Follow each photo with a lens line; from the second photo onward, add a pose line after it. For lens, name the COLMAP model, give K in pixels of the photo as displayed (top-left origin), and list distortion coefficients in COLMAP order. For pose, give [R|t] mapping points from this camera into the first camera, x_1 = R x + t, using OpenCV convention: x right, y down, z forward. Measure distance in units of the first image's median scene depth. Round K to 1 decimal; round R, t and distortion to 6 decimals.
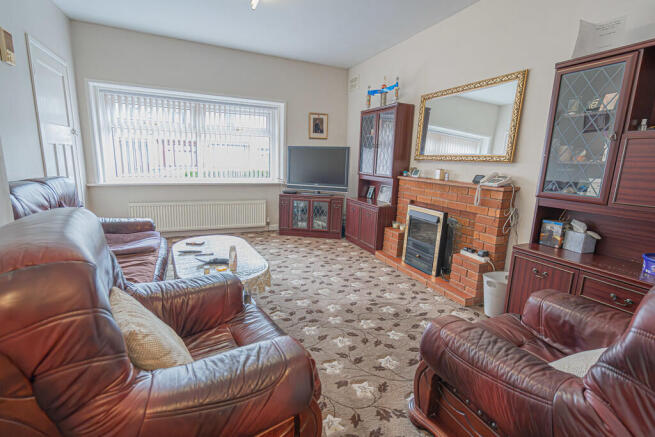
lens RADIAL K [[299.5, 0, 327.4], [0, 299.5, 219.7], [0, 0, 1]] dist [0.000710, 0.000146]
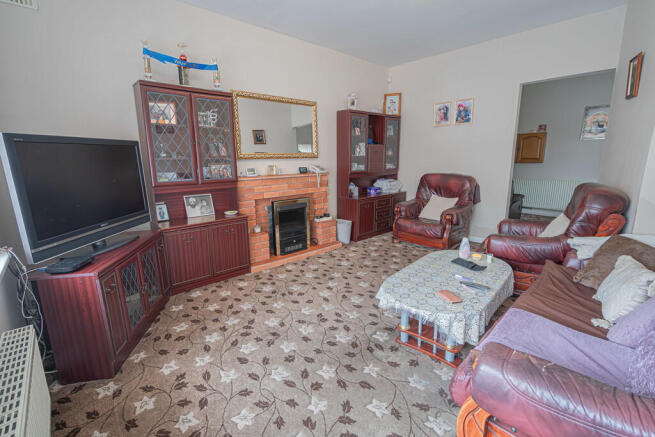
lens RADIAL K [[299.5, 0, 325.6], [0, 299.5, 216.6], [0, 0, 1]] dist [0.000710, 0.000146]
pose [[-0.311426, -0.228127, 0.922481, -0.834647], [0.183287, 0.938108, 0.293869, -0.304617], [-0.932427, 0.260597, -0.250339, 1.229399]]
